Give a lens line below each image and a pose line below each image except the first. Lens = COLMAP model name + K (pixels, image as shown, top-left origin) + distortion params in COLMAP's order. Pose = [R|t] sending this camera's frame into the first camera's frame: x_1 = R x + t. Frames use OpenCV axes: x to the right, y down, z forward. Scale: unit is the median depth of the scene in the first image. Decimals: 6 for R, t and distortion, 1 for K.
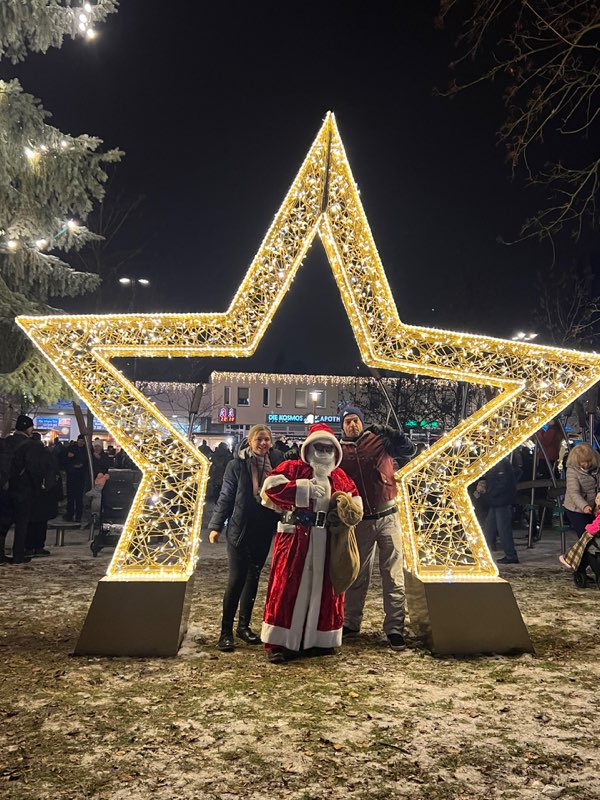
lens RADIAL K [[791.9, 0, 301.2], [0, 791.9, 400.8], [0, 0, 1]] dist [0.049726, 0.000000]
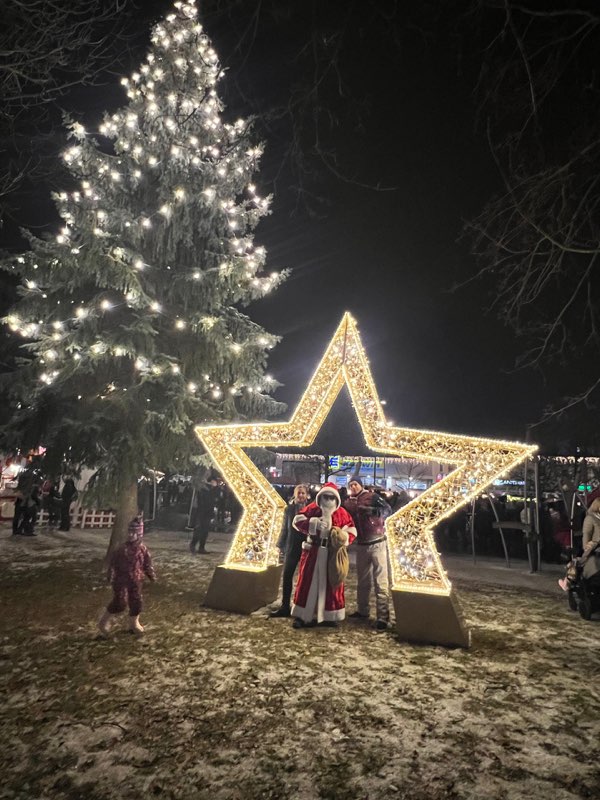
lens RADIAL K [[440.8, 0, 299.6], [0, 440.8, 398.1], [0, 0, 1]] dist [-0.000201, 0.000505]
pose [[0.912772, -0.049030, -0.405517, 0.349491], [-0.015852, 0.987770, -0.155108, -0.008199], [0.408162, 0.148006, 0.900832, 0.076186]]
